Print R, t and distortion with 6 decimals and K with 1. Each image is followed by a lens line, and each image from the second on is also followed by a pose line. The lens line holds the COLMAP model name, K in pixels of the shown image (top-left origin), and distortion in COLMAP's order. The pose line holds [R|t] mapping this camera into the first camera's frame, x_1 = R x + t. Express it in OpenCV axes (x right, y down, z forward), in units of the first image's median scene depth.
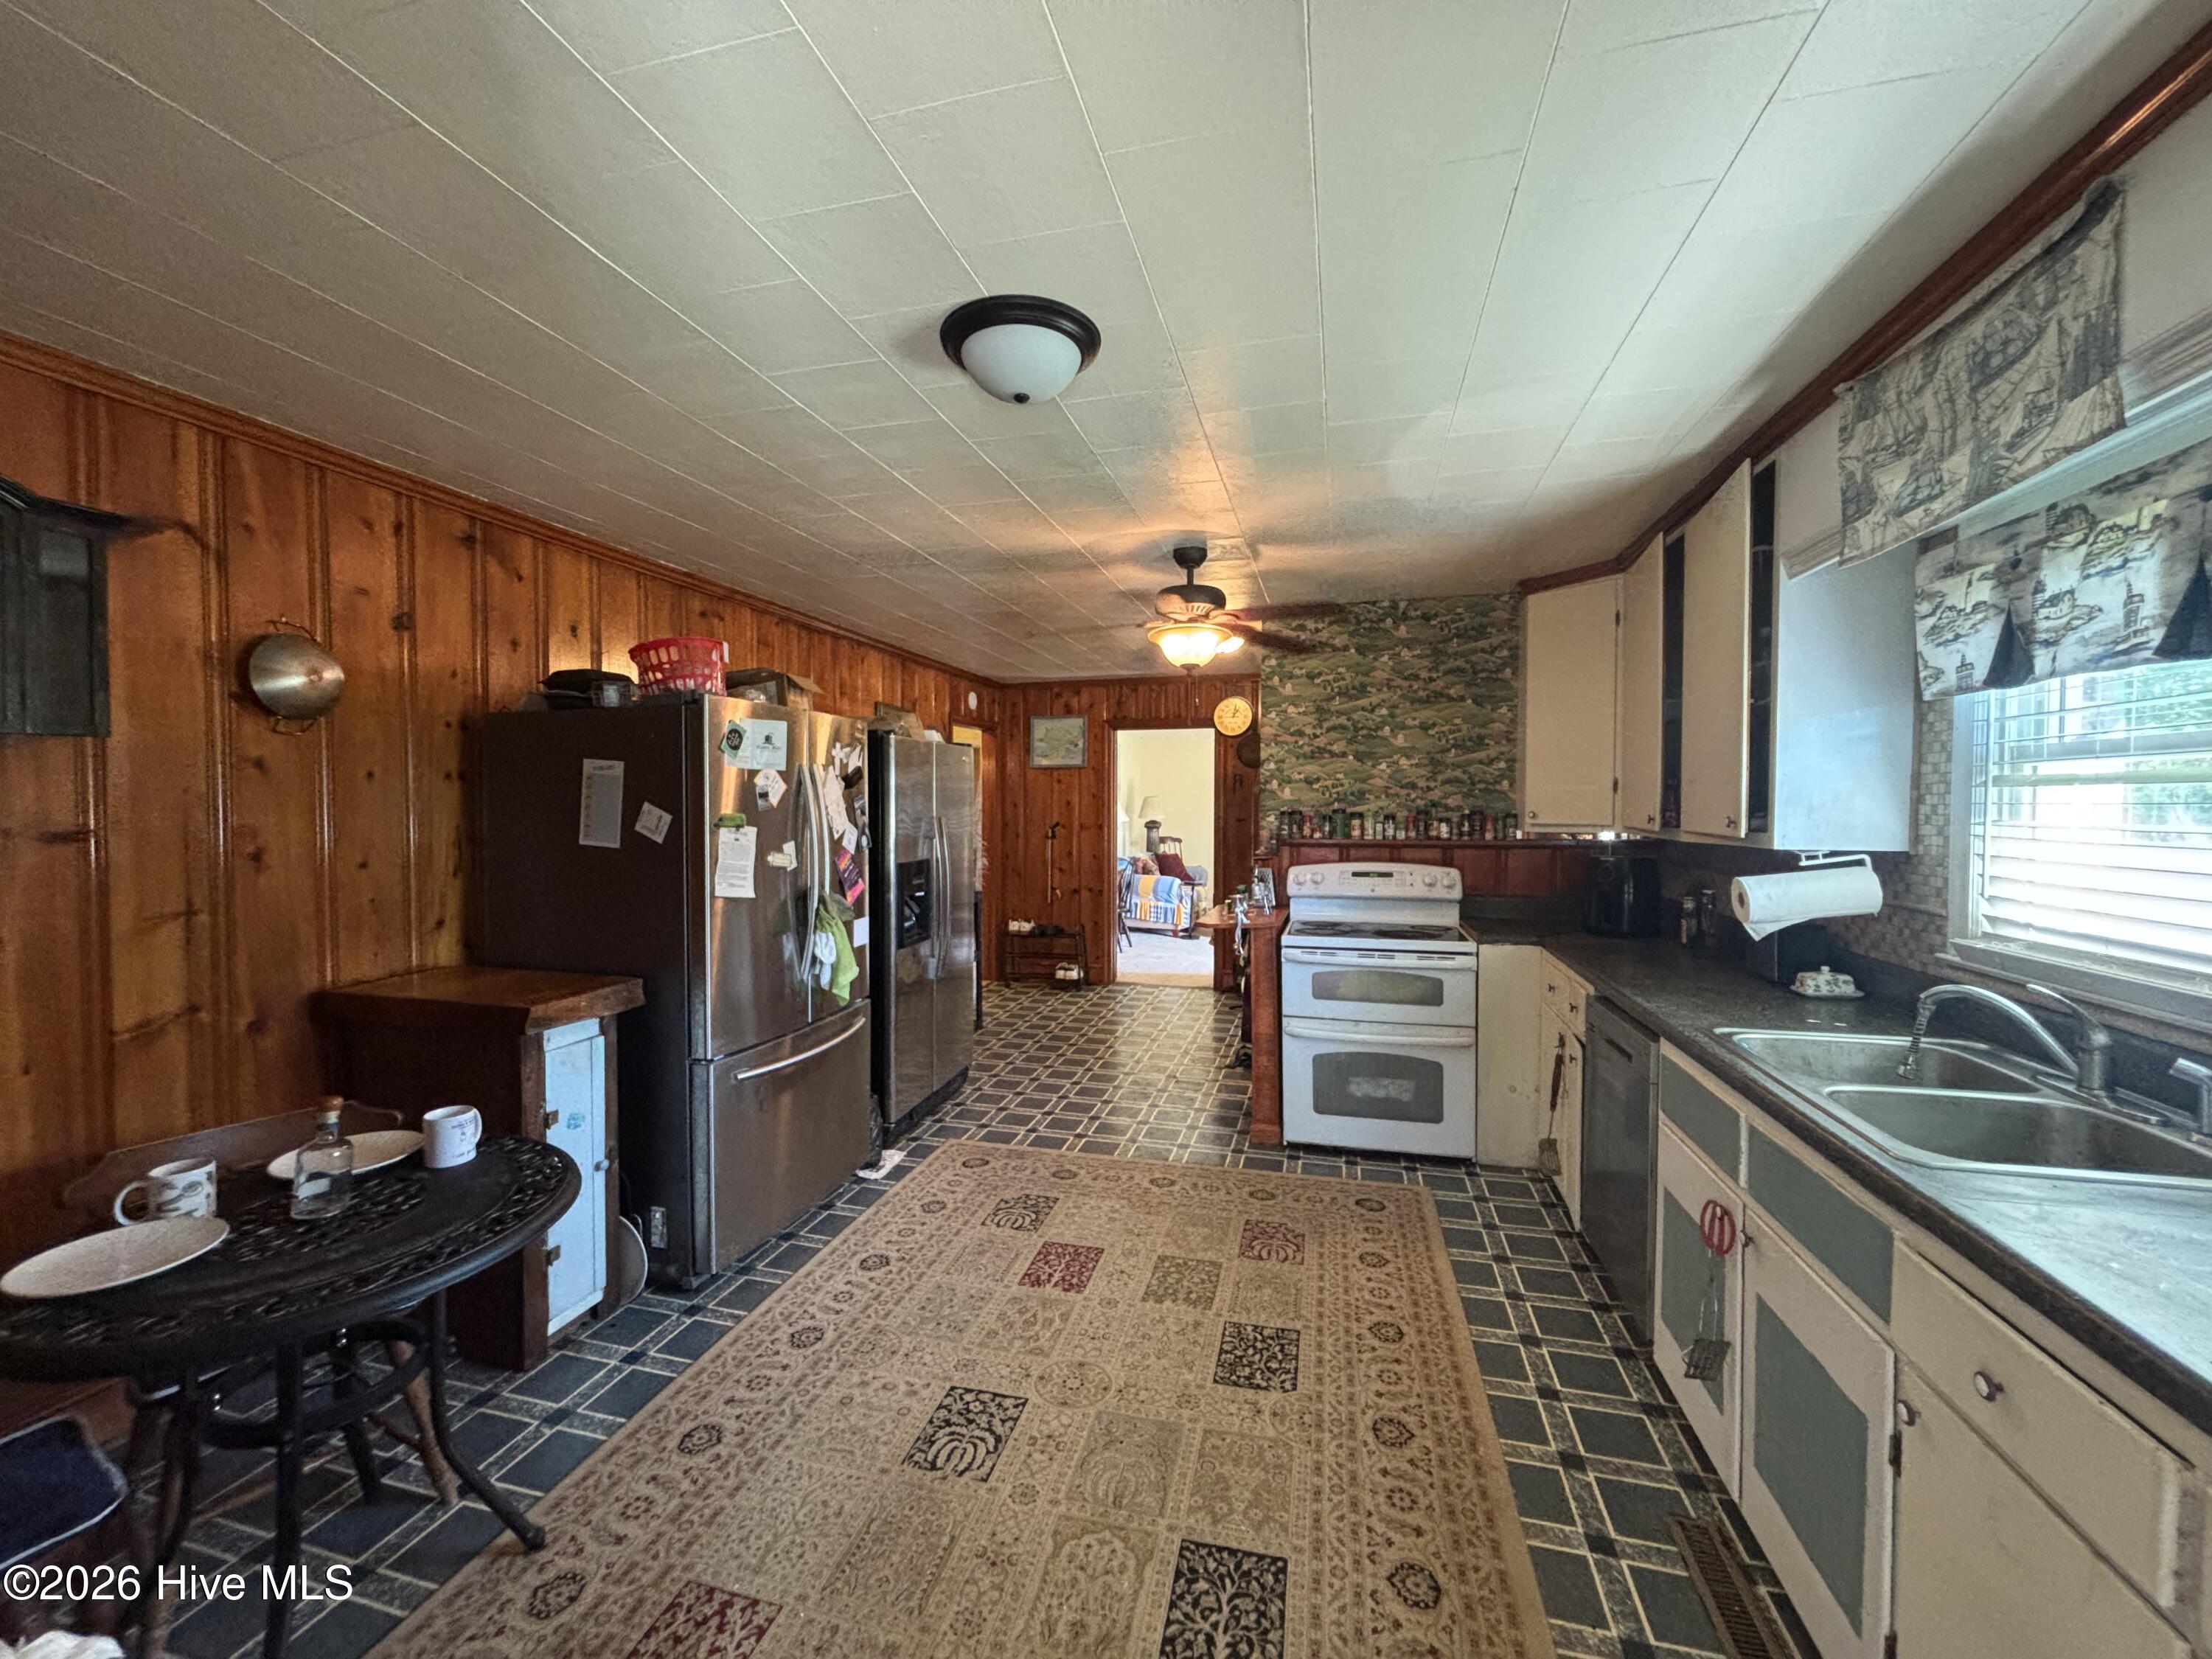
lens RADIAL K [[888.1, 0, 1100.7], [0, 888.1, 822.9], [0, 0, 1]] dist [-0.000205, -0.000092]
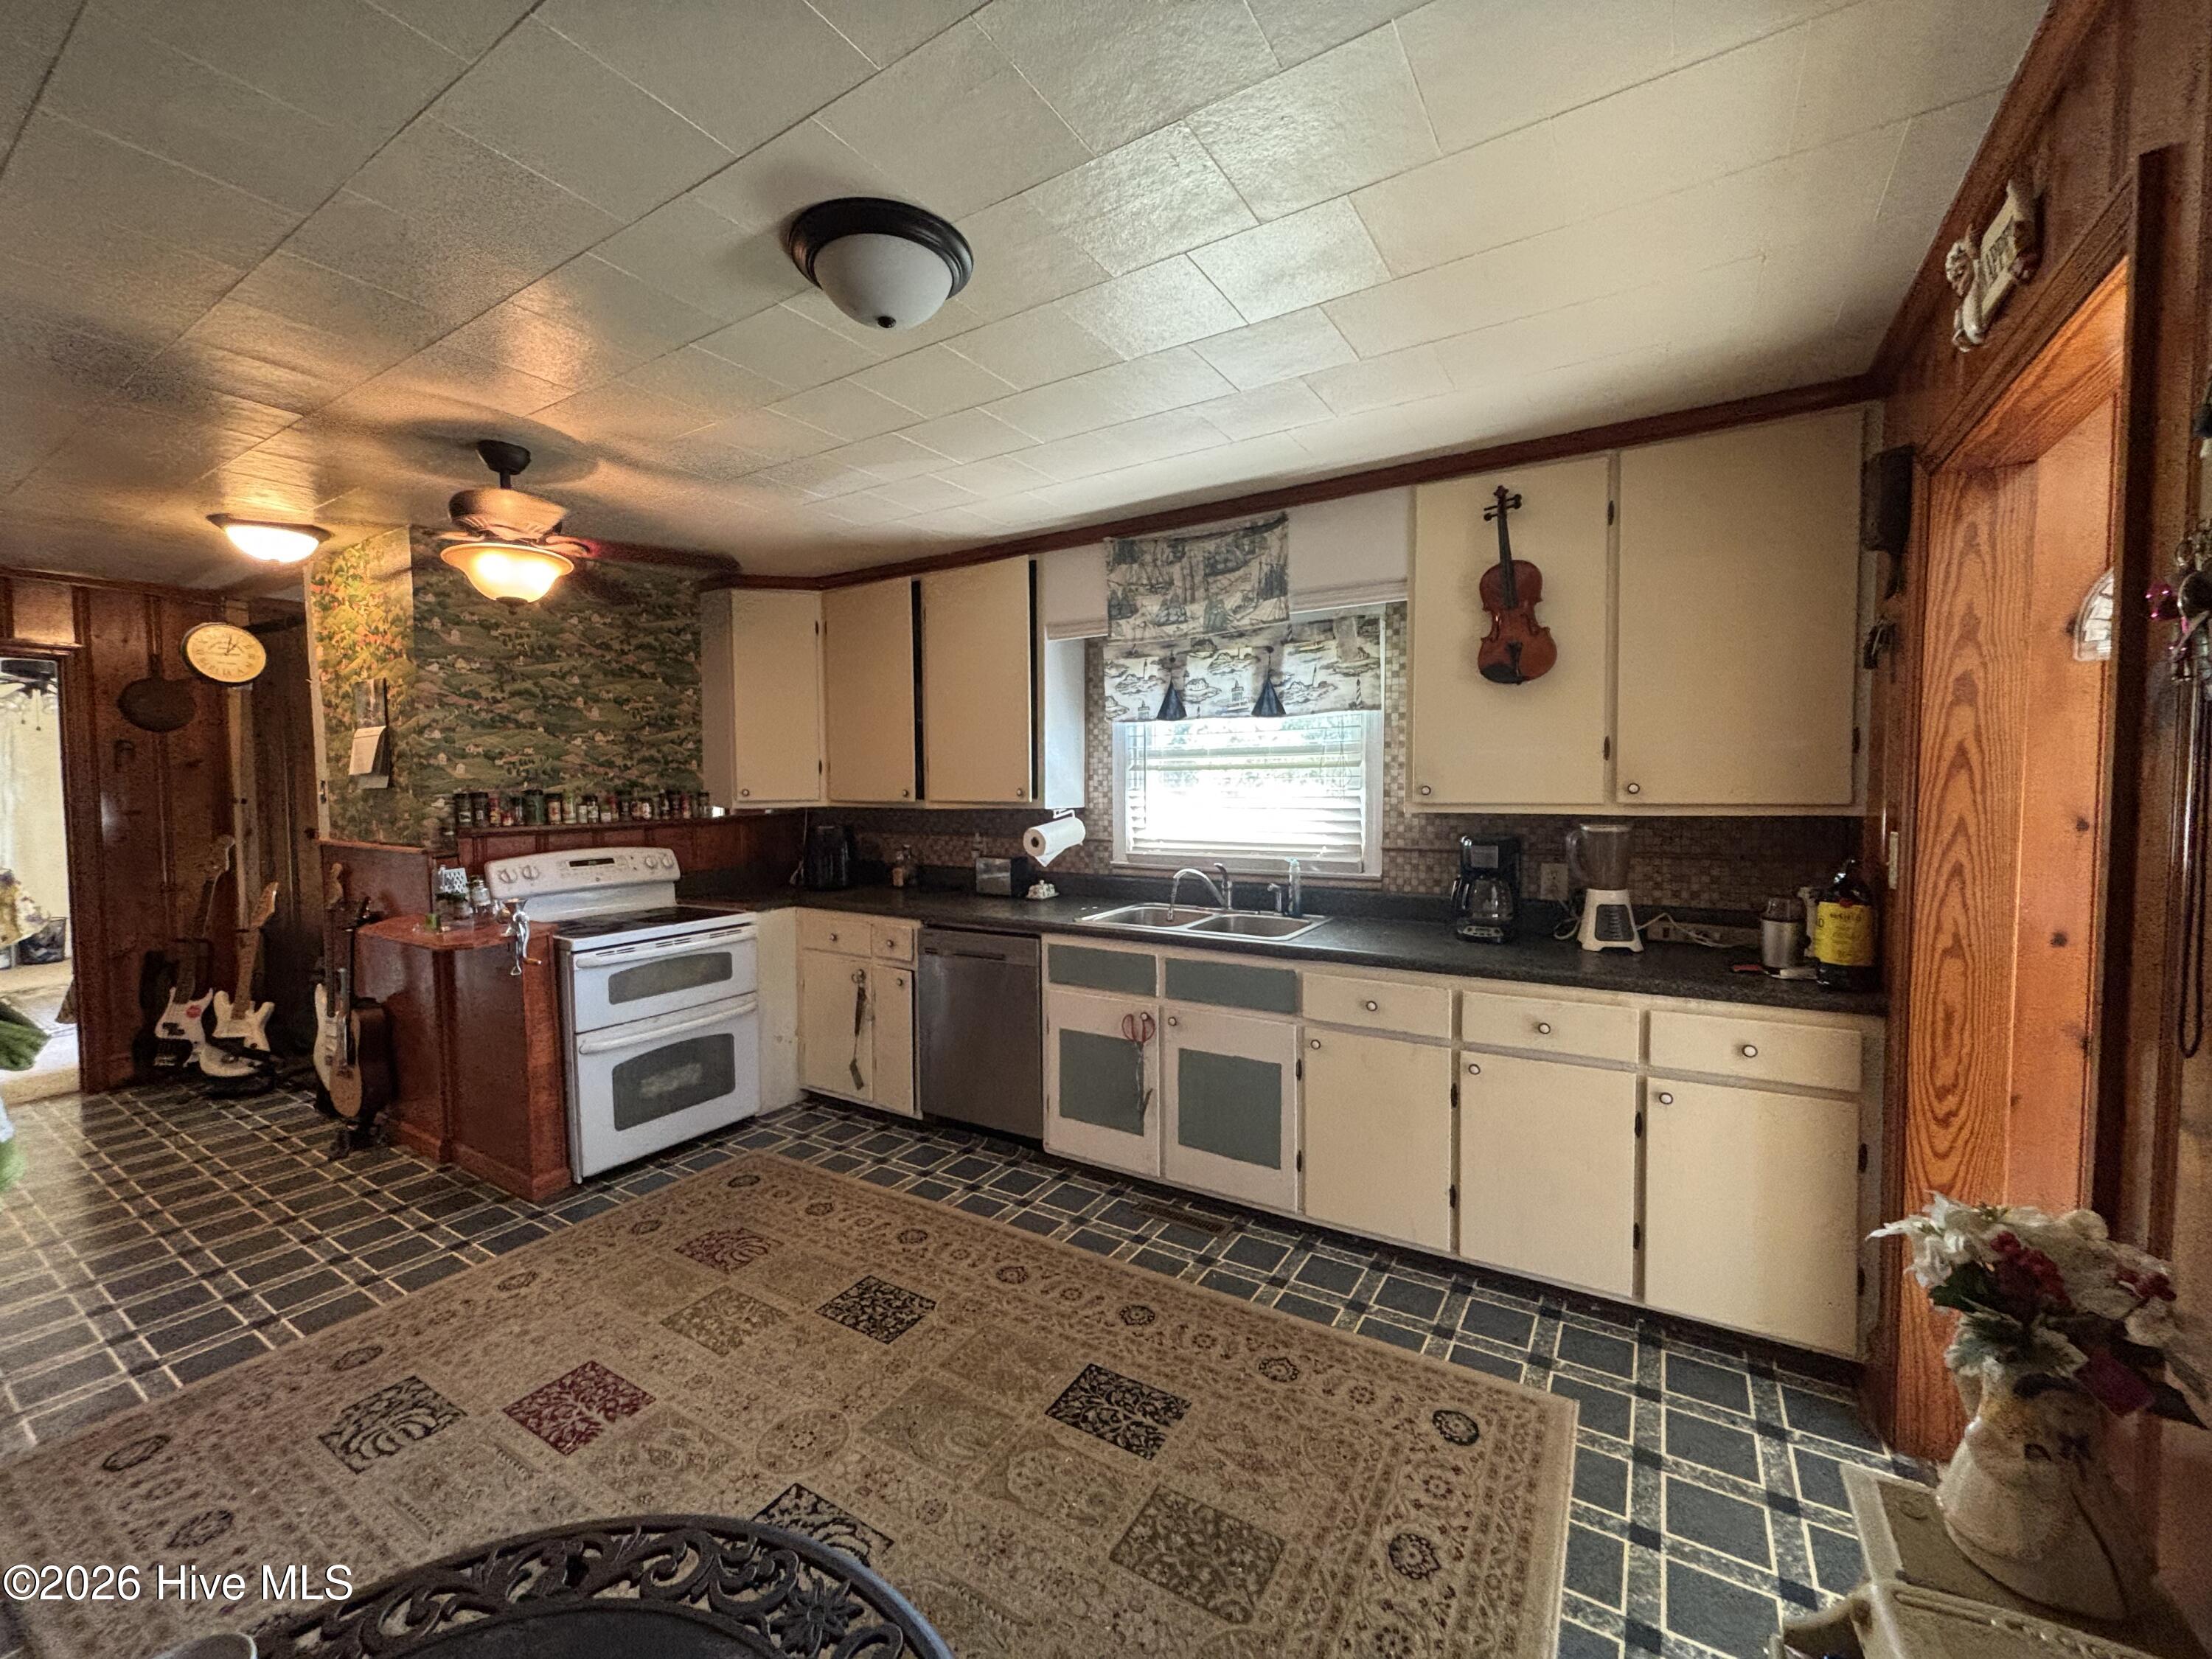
lens RADIAL K [[888.1, 0, 1102.7], [0, 888.1, 821.8], [0, 0, 1]] dist [-0.000205, -0.000092]
pose [[0.296562, -0.043123, 0.954040, -0.583867], [0.026606, 0.998965, 0.036883, -0.002900], [-0.954643, 0.014445, 0.297402, 0.348350]]
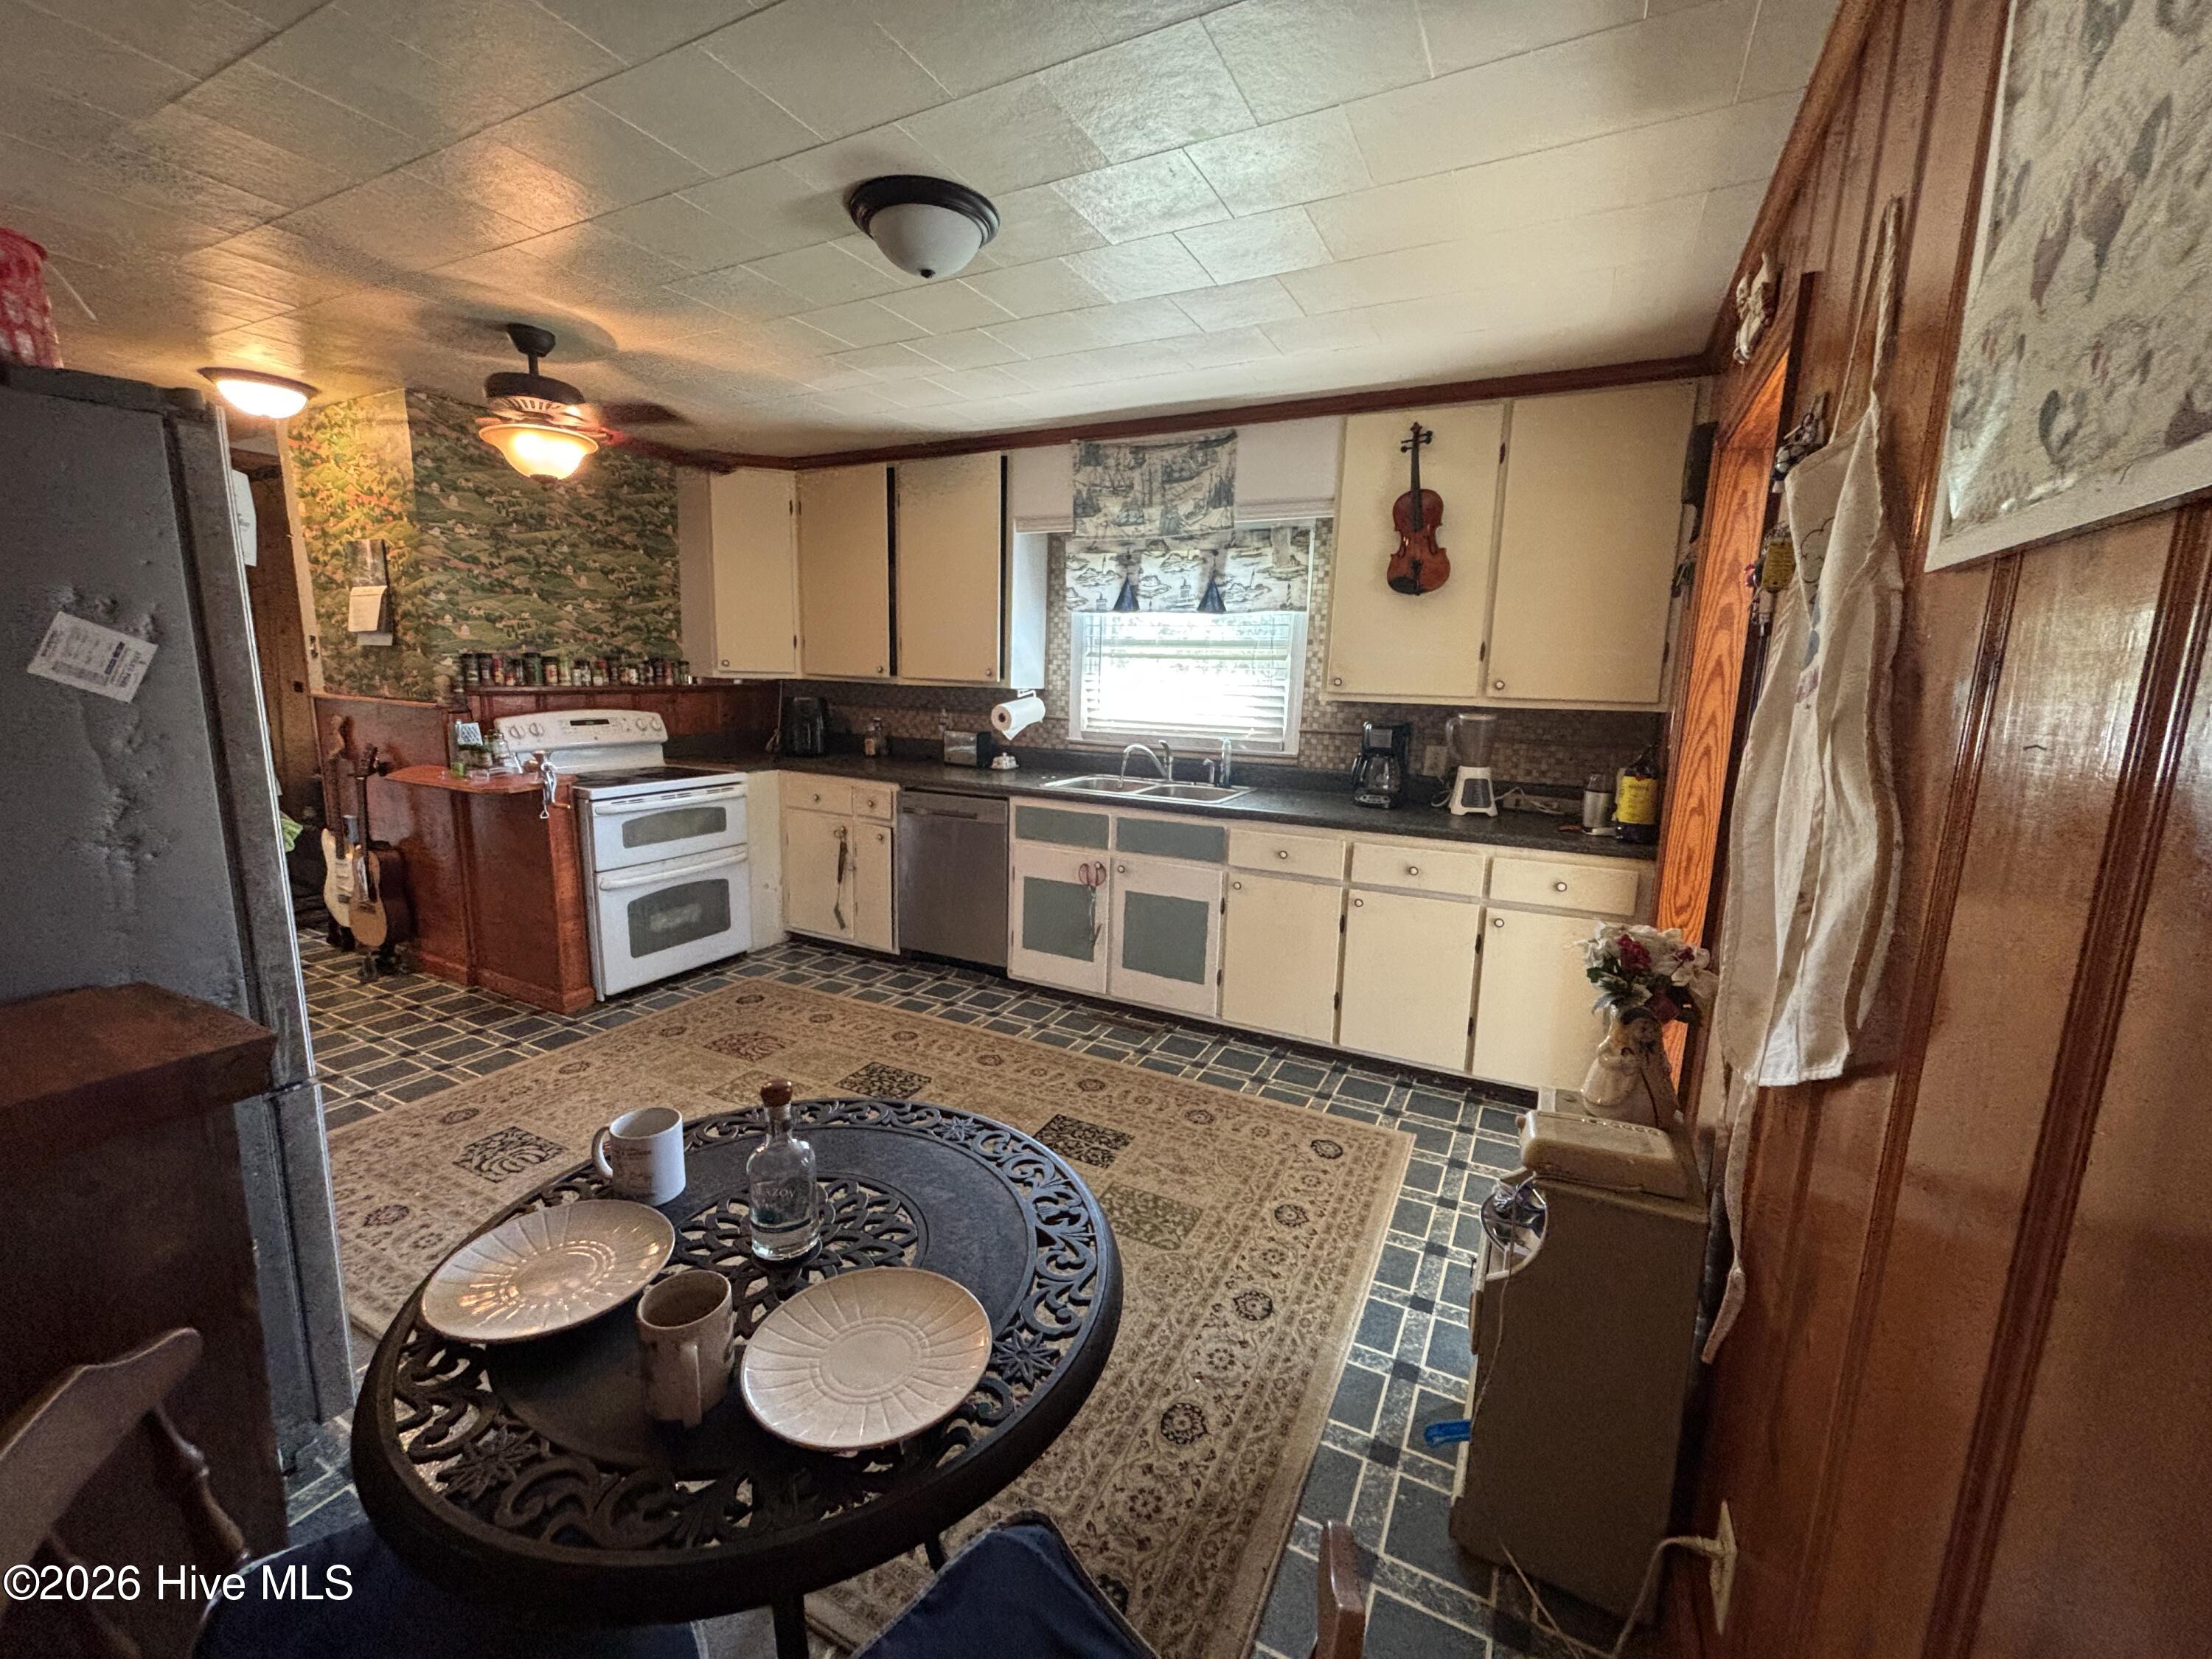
lens RADIAL K [[888.1, 0, 1101.9], [0, 888.1, 822.9], [0, 0, 1]] dist [-0.000205, -0.000092]
pose [[0.218866, -0.157760, 0.962917, -0.778522], [-0.009202, 0.986466, 0.163710, 0.003350], [-0.975712, -0.044691, 0.214452, 0.344491]]
